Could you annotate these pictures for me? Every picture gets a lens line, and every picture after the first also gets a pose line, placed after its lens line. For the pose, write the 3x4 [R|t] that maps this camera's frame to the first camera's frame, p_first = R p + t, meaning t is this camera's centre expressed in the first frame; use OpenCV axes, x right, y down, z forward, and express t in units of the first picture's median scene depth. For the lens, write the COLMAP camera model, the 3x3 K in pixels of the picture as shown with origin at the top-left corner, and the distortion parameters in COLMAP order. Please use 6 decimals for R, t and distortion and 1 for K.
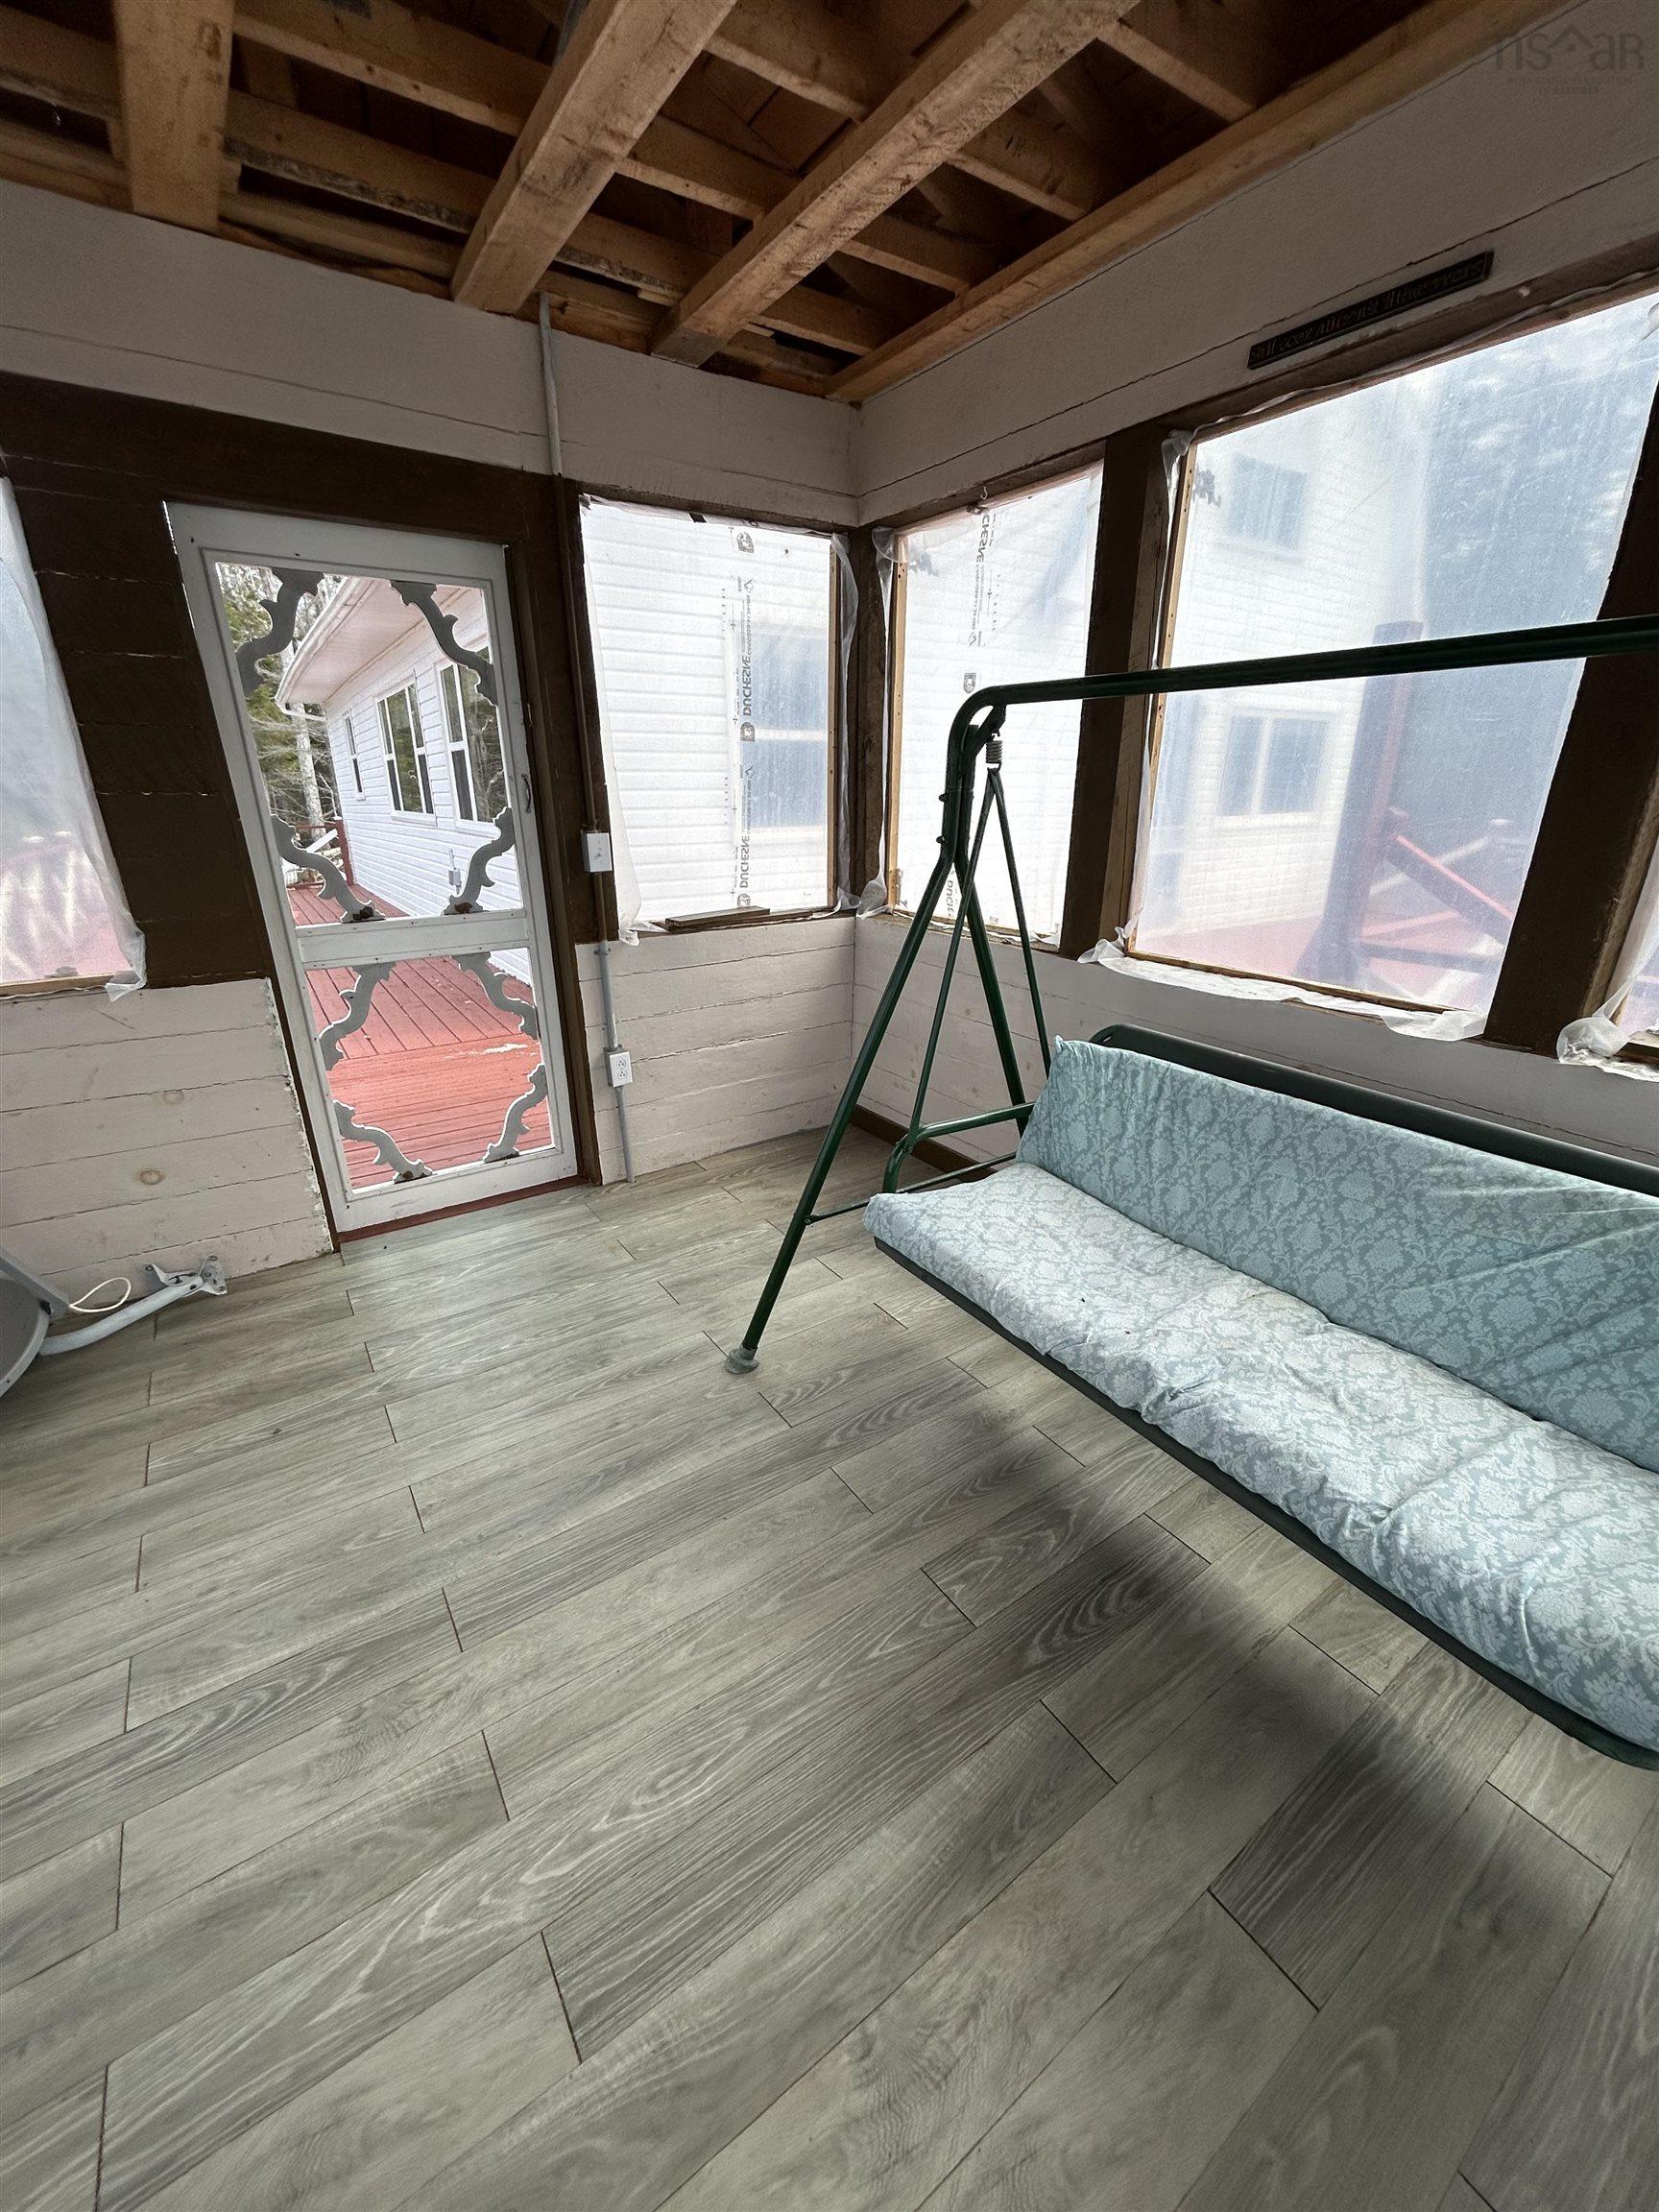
lens RADIAL K [[882.0, 0, 819.3], [0, 882.0, 1104.9], [0, 0, 1]] dist [-0.000584, 0.000033]
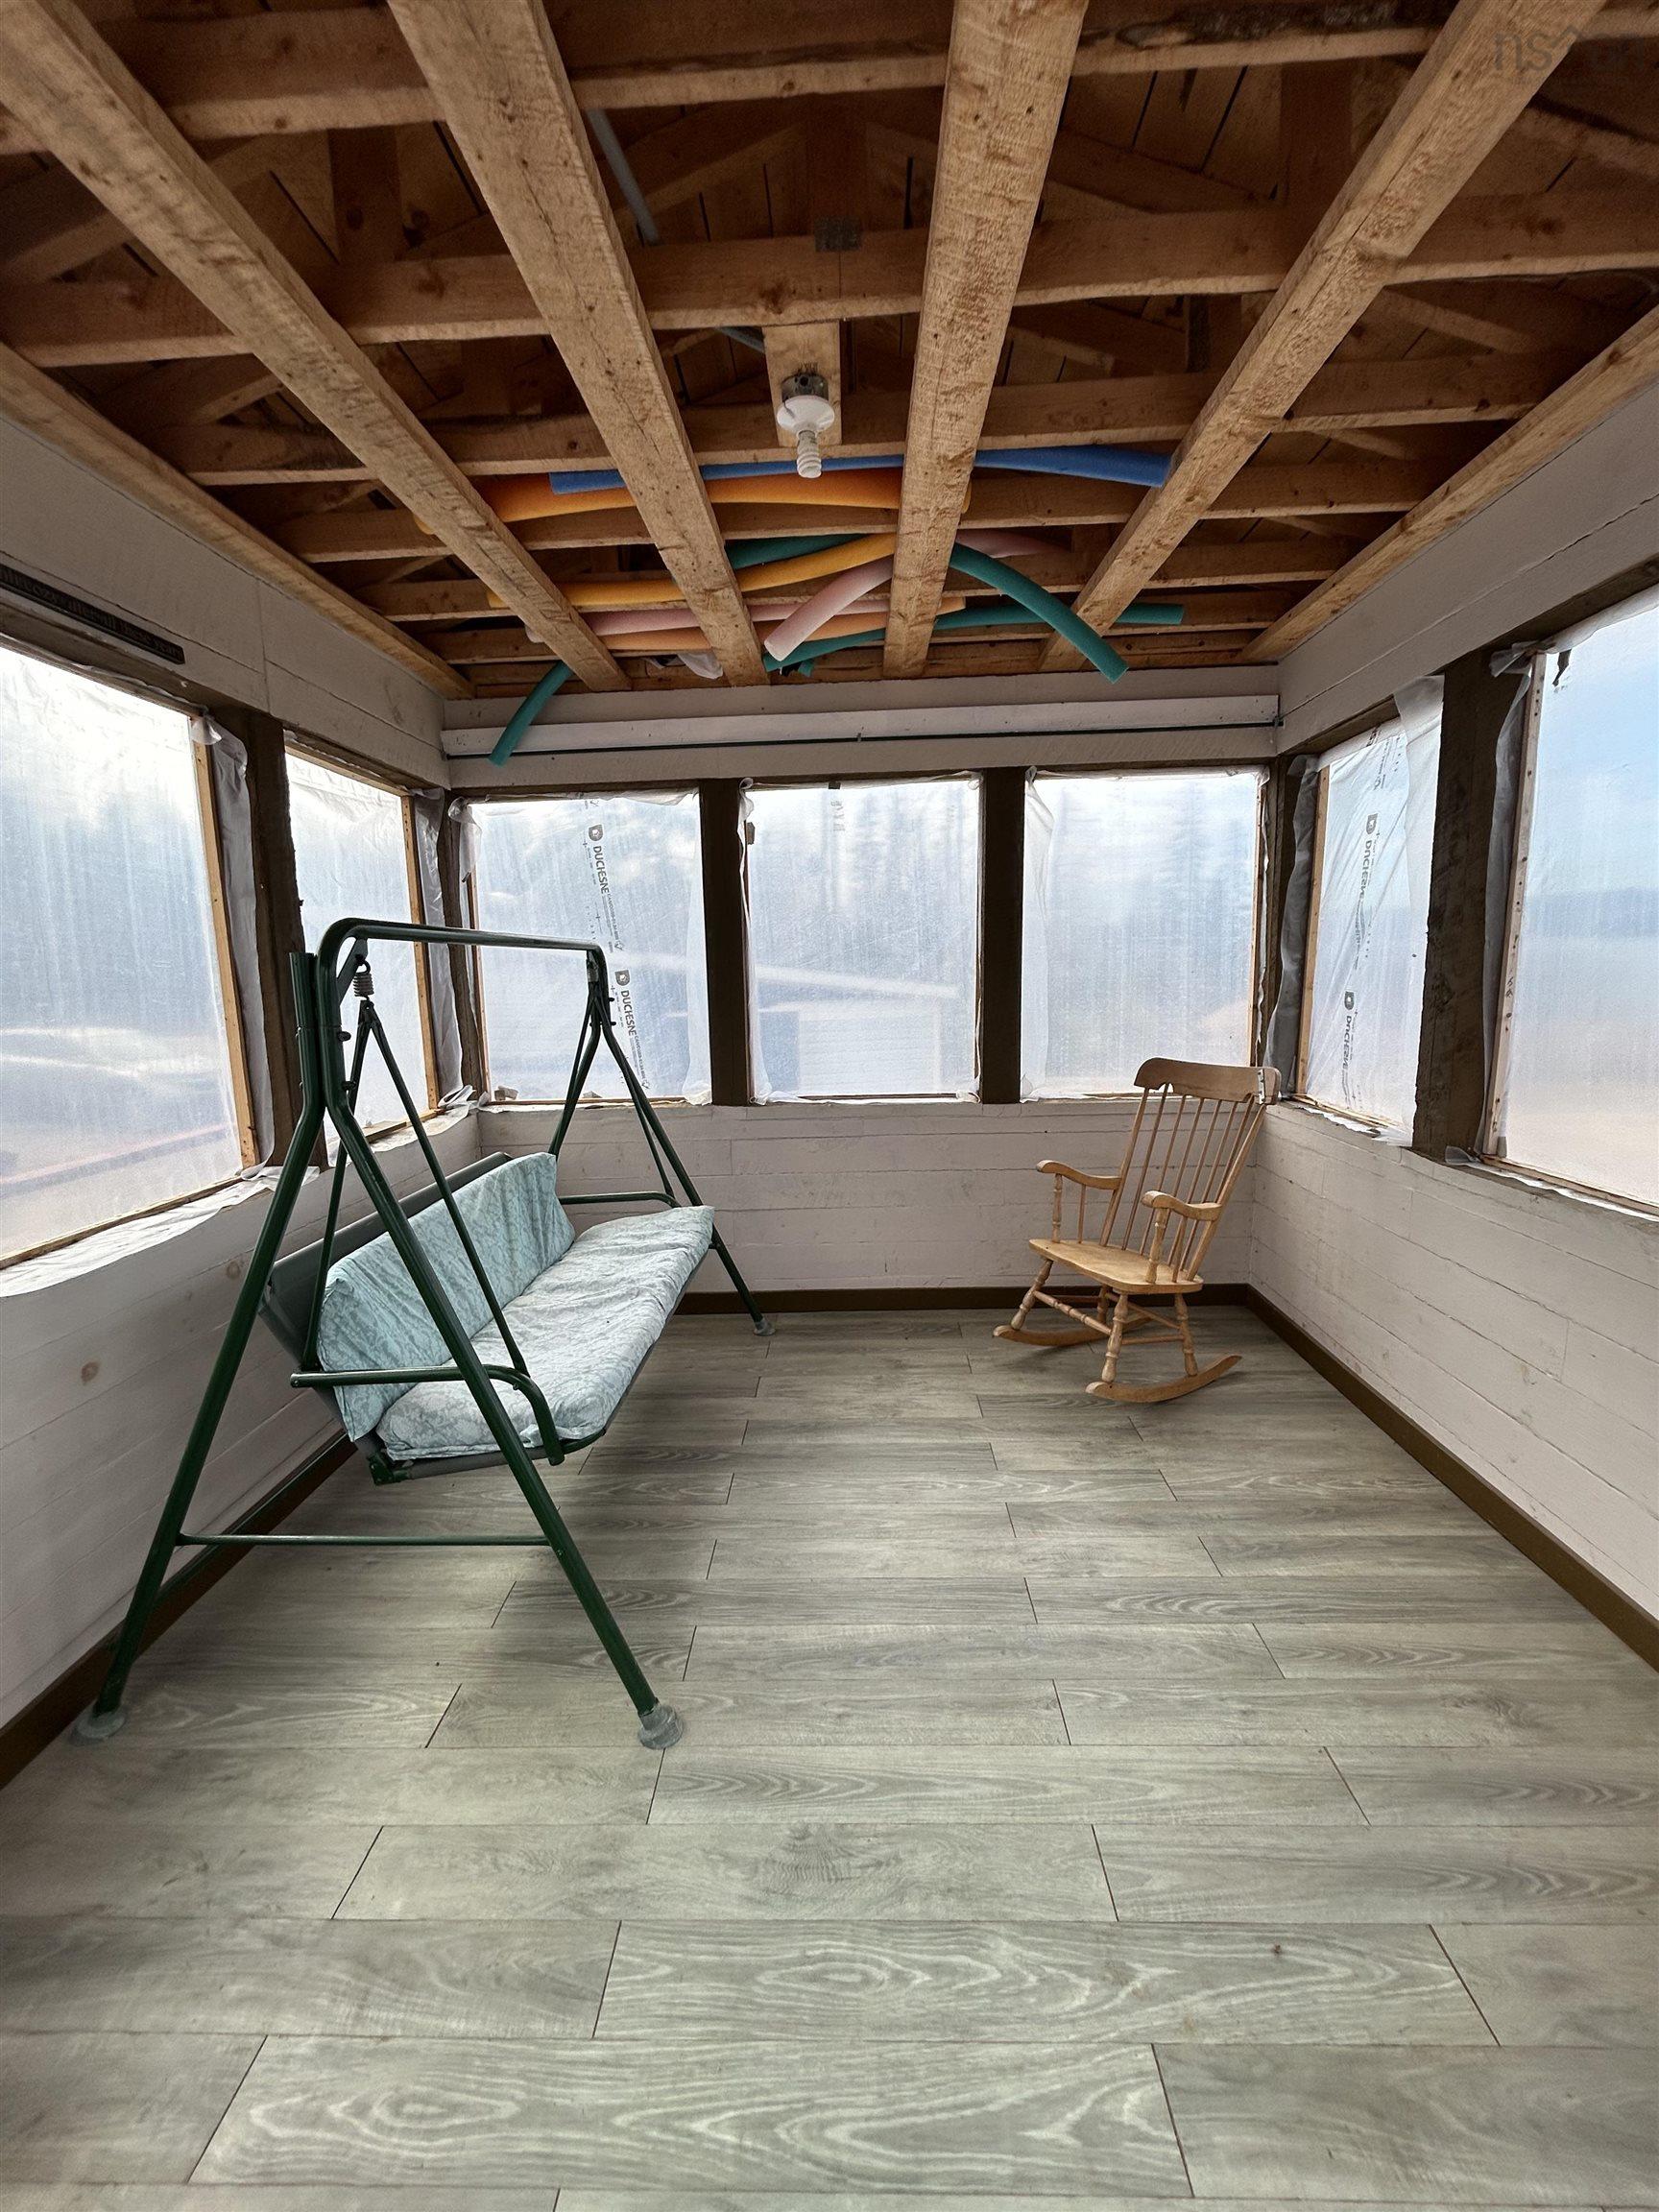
lens RADIAL K [[882.0, 0, 824.9], [0, 882.0, 1099.7], [0, 0, 1]] dist [-0.000584, 0.000033]
pose [[-0.809986, -0.063233, 0.583030, -0.888000], [0.233497, 0.877197, 0.419529, -0.682960], [-0.537960, 0.475948, -0.695753, 1.726879]]
